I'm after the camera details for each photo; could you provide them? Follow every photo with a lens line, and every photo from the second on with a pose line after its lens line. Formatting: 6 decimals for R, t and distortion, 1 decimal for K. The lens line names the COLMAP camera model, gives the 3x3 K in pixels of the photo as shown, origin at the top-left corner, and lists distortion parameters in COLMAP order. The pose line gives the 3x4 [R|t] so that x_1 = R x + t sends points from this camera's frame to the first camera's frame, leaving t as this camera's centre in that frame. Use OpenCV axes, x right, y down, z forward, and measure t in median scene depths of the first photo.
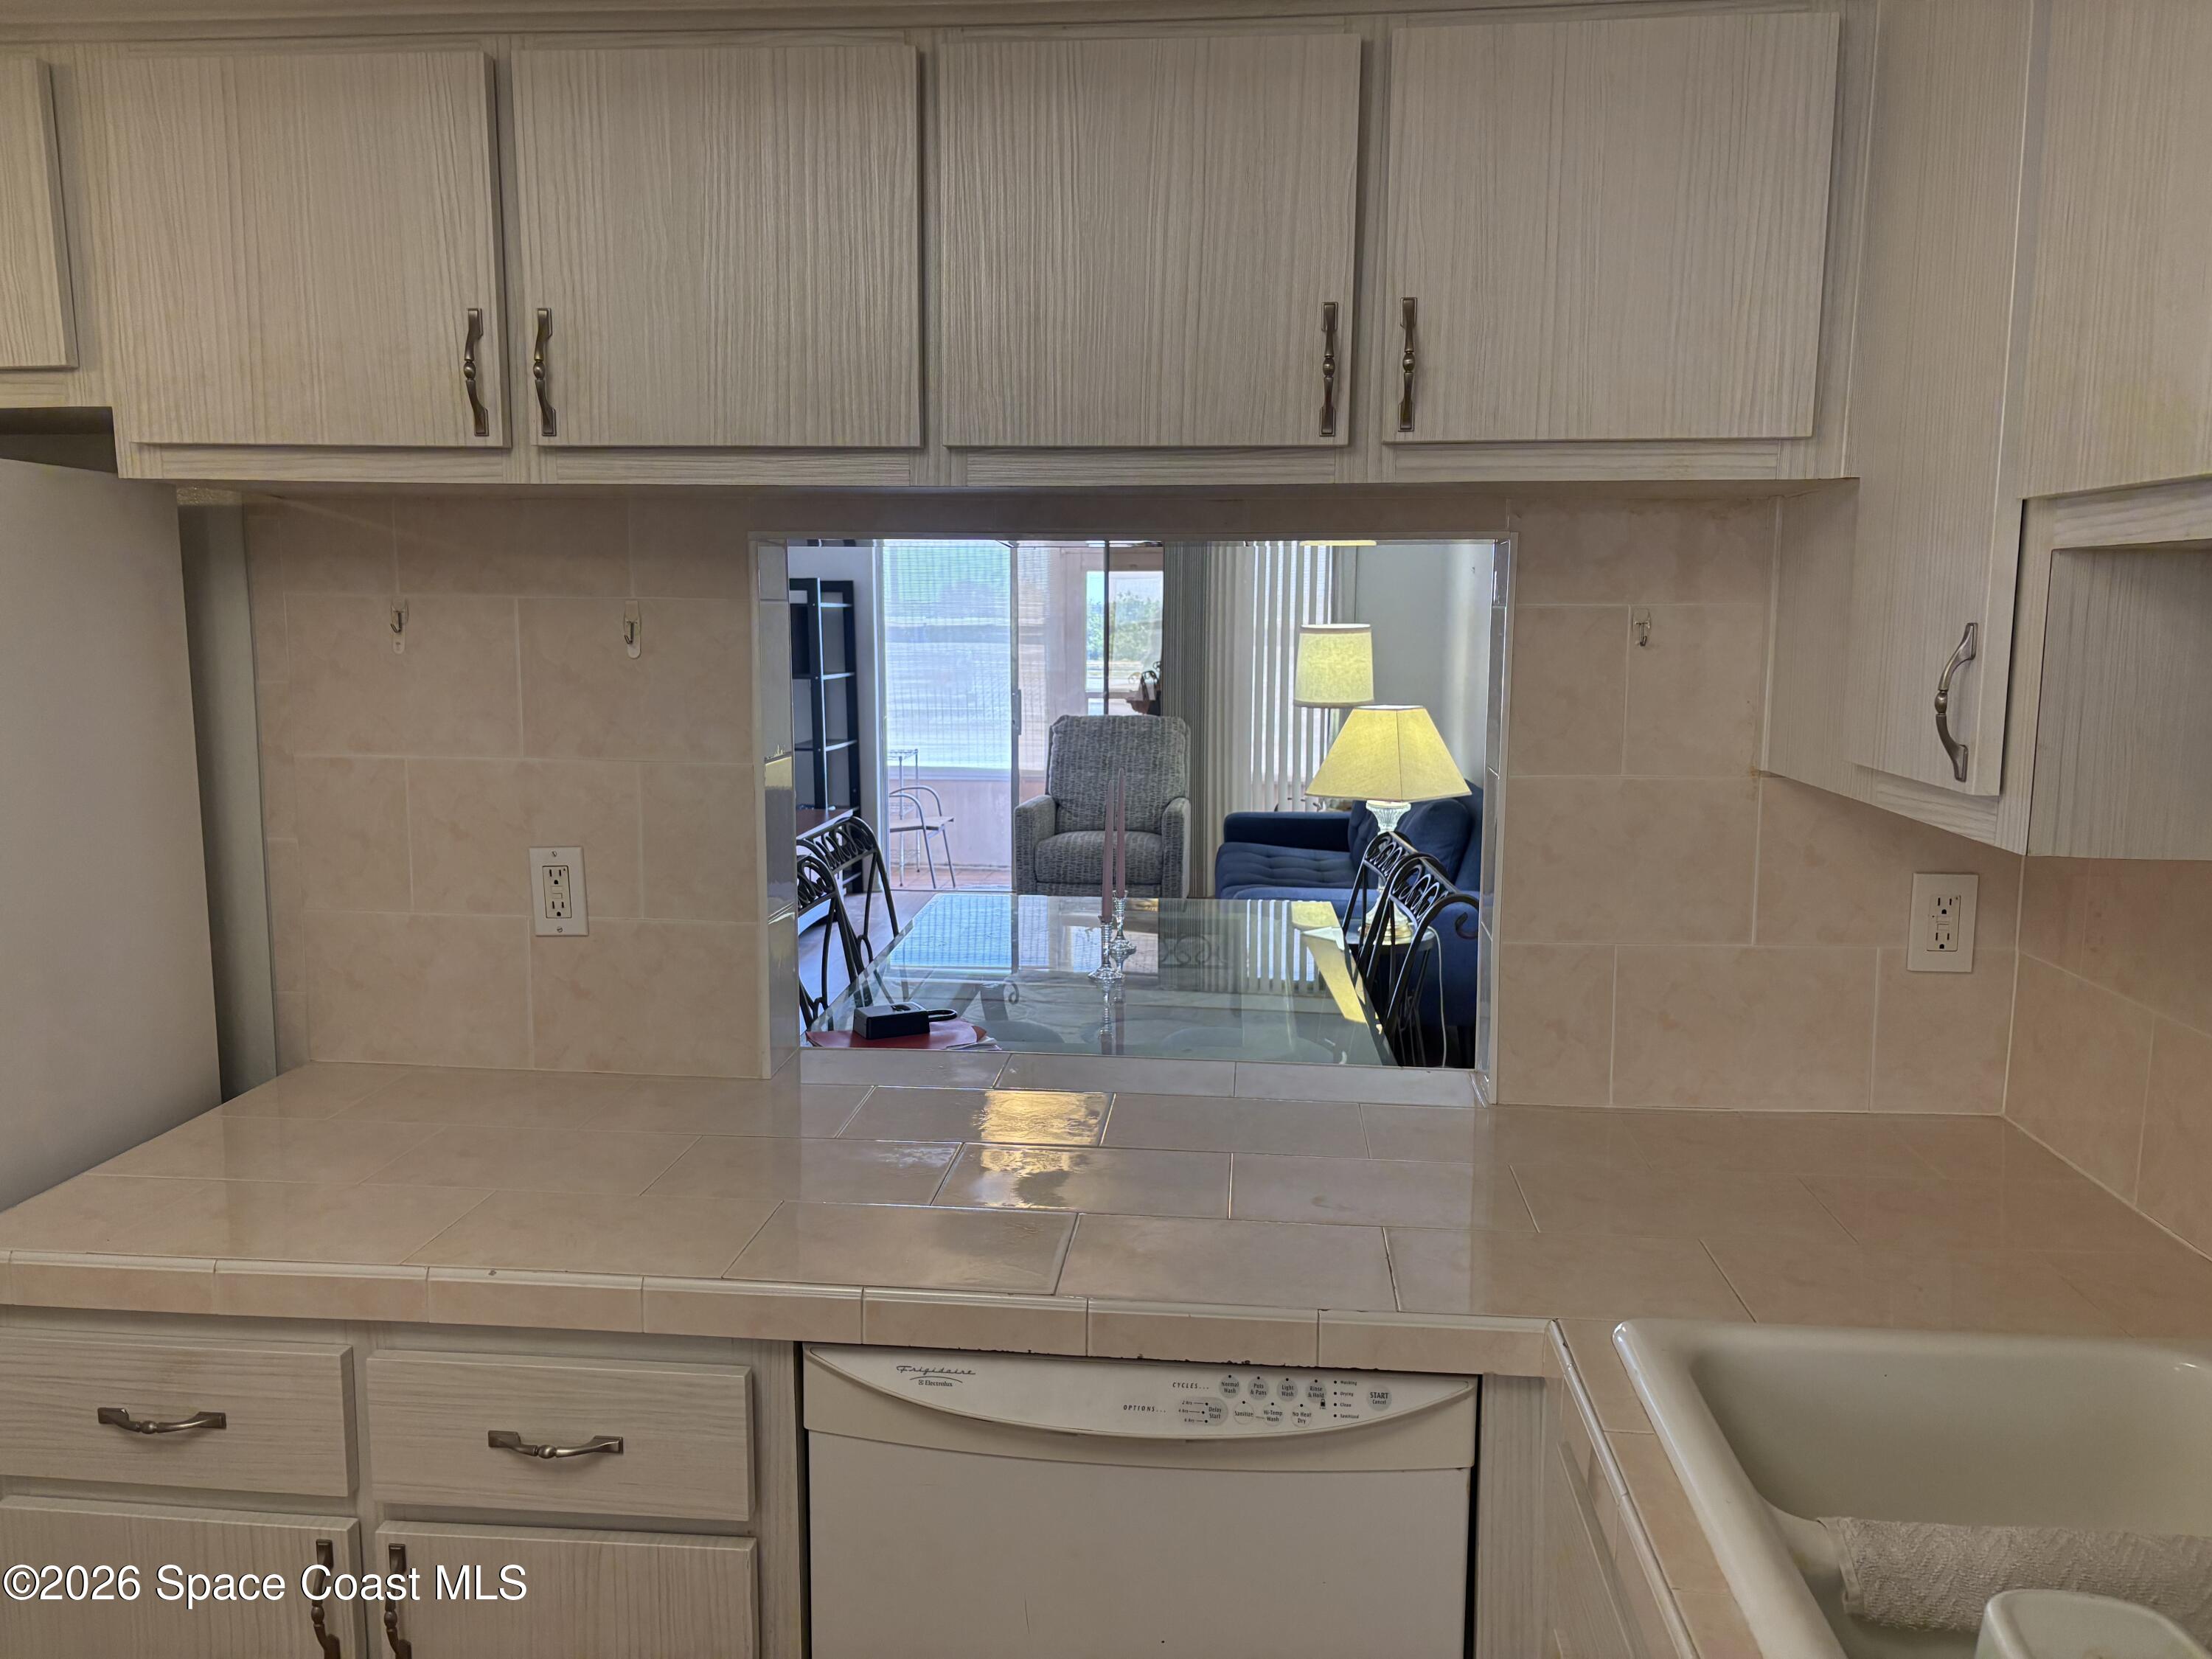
lens RADIAL K [[1689.5, 0, 1099.9], [0, 1689.5, 830.9], [0, 0, 1]] dist [0.046579, -0.023746]
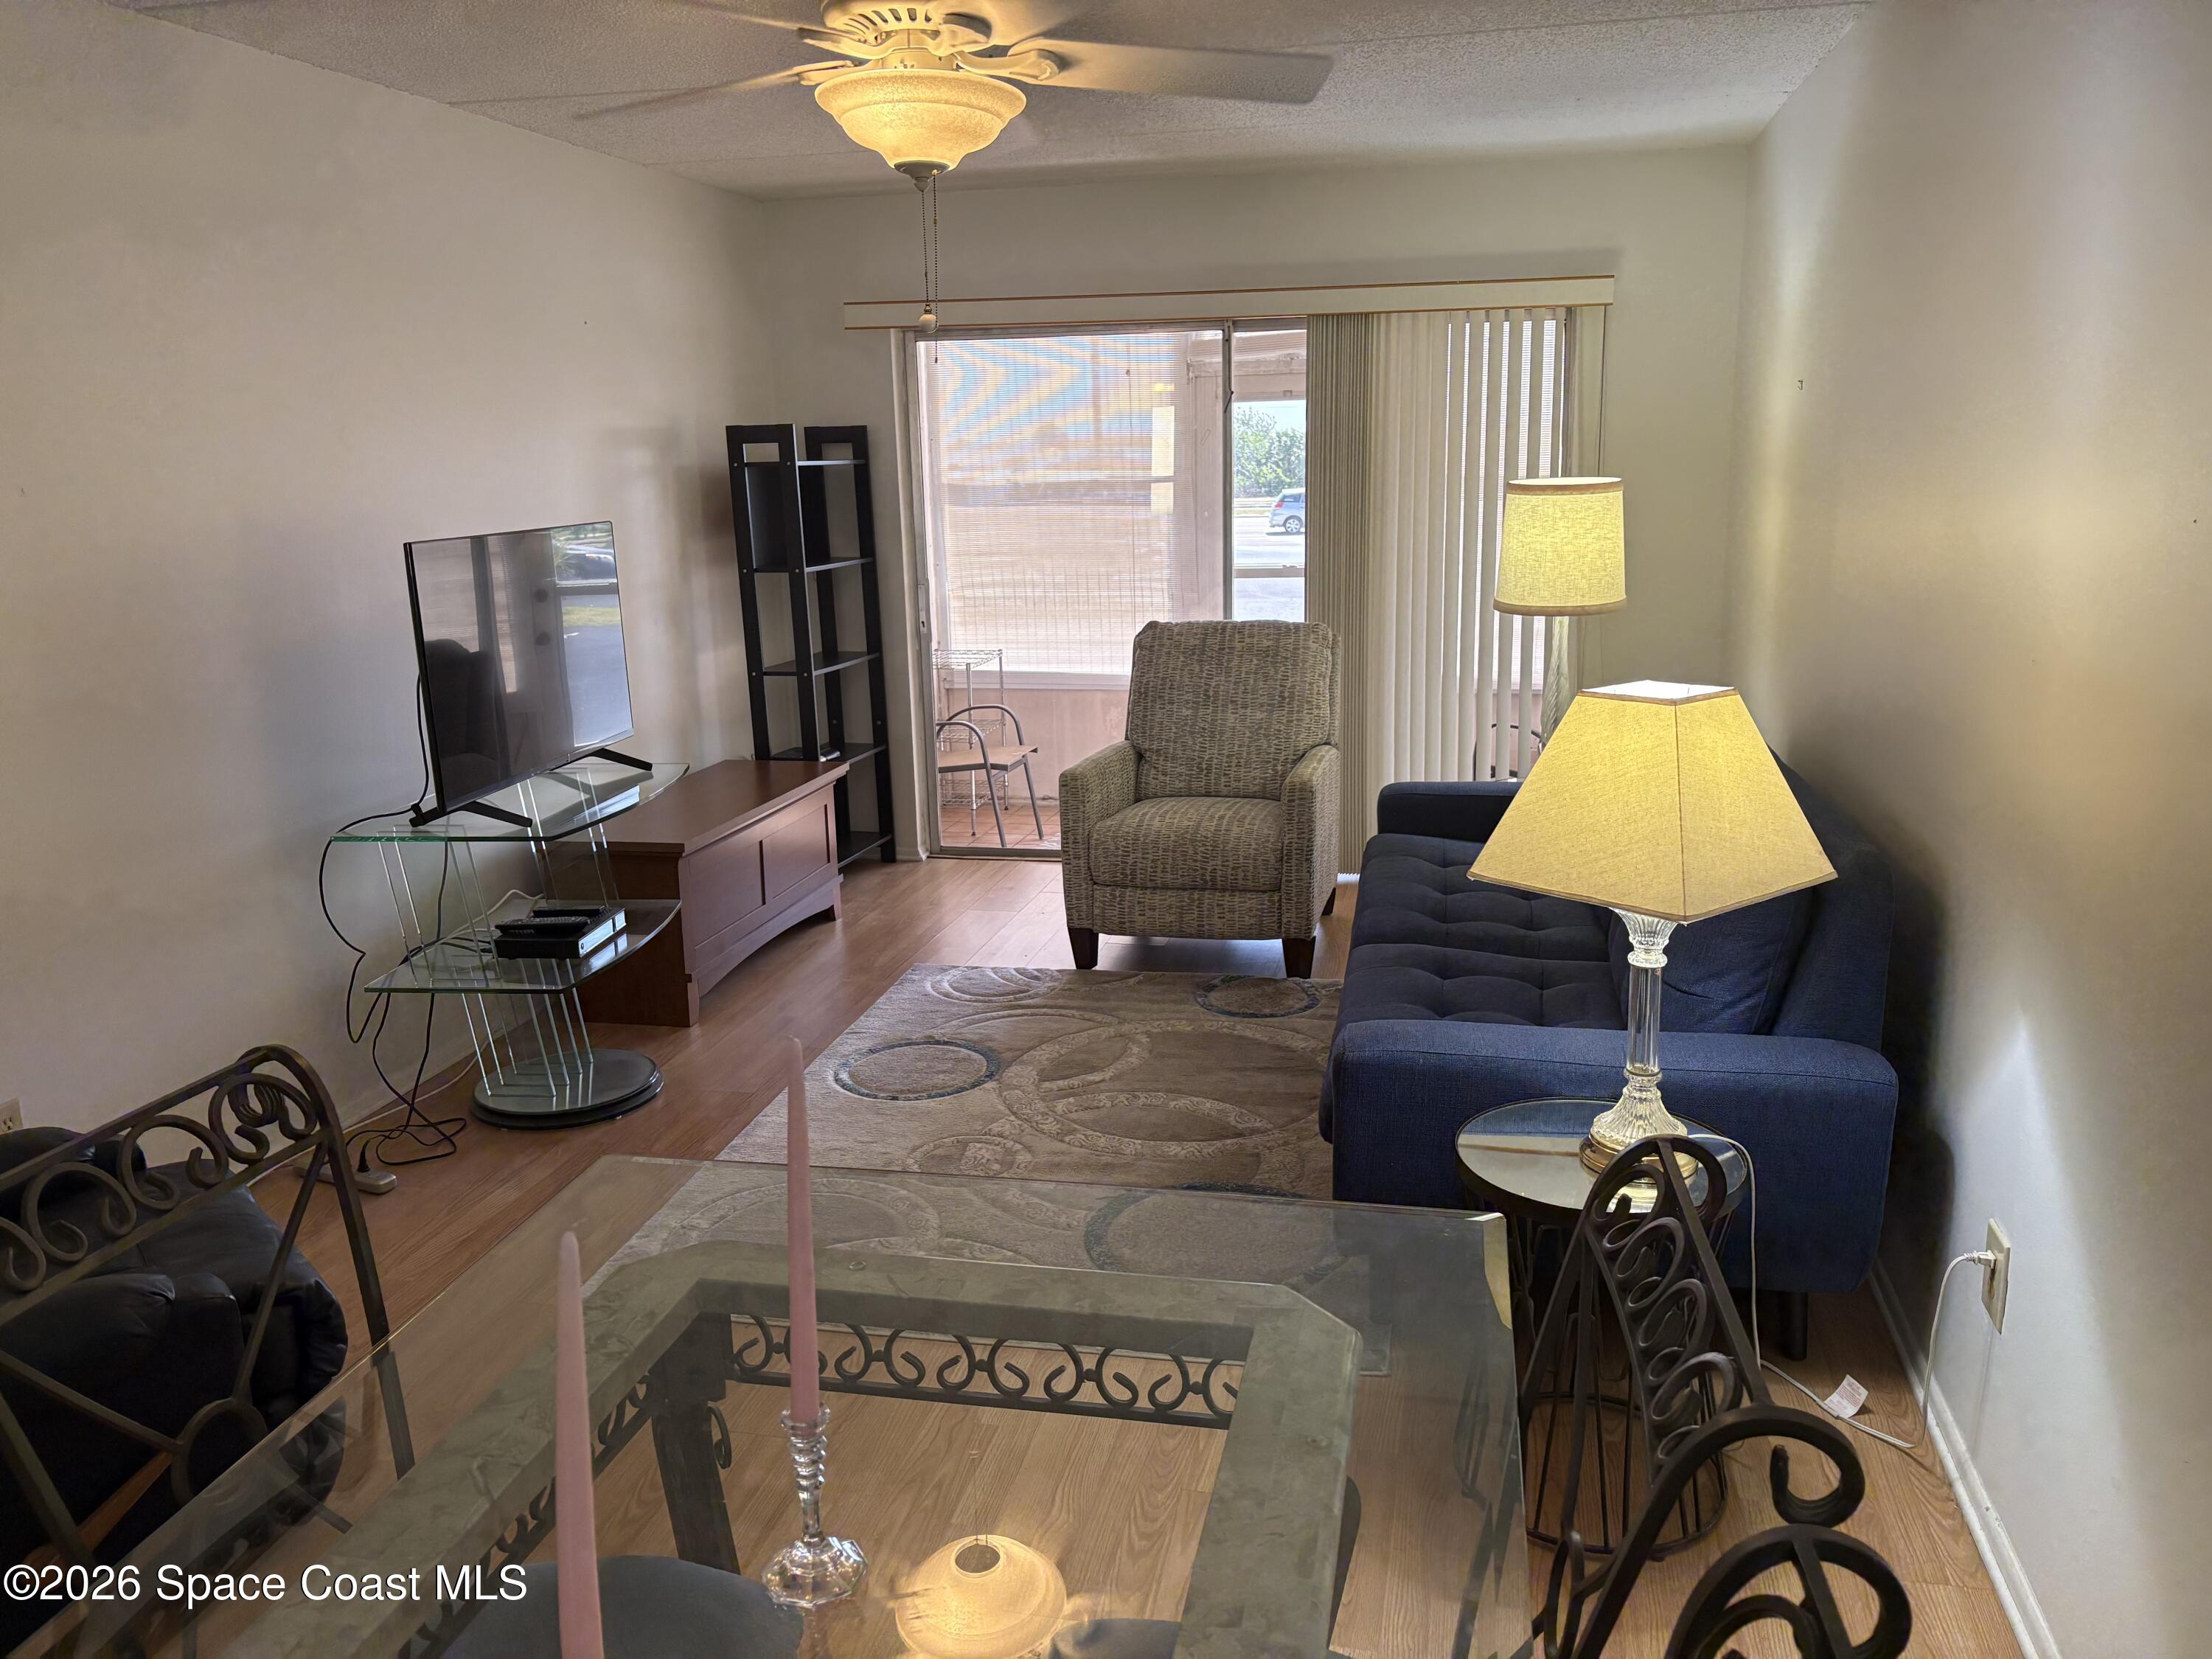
lens RADIAL K [[1689.5, 0, 1114.4], [0, 1689.5, 822.6], [0, 0, 1]] dist [0.046579, -0.023746]
pose [[0.991756, 0.009175, -0.127810, 0.049574], [0.002356, 0.995960, 0.089772, -0.047831], [0.128117, -0.089333, 0.987727, 0.310093]]
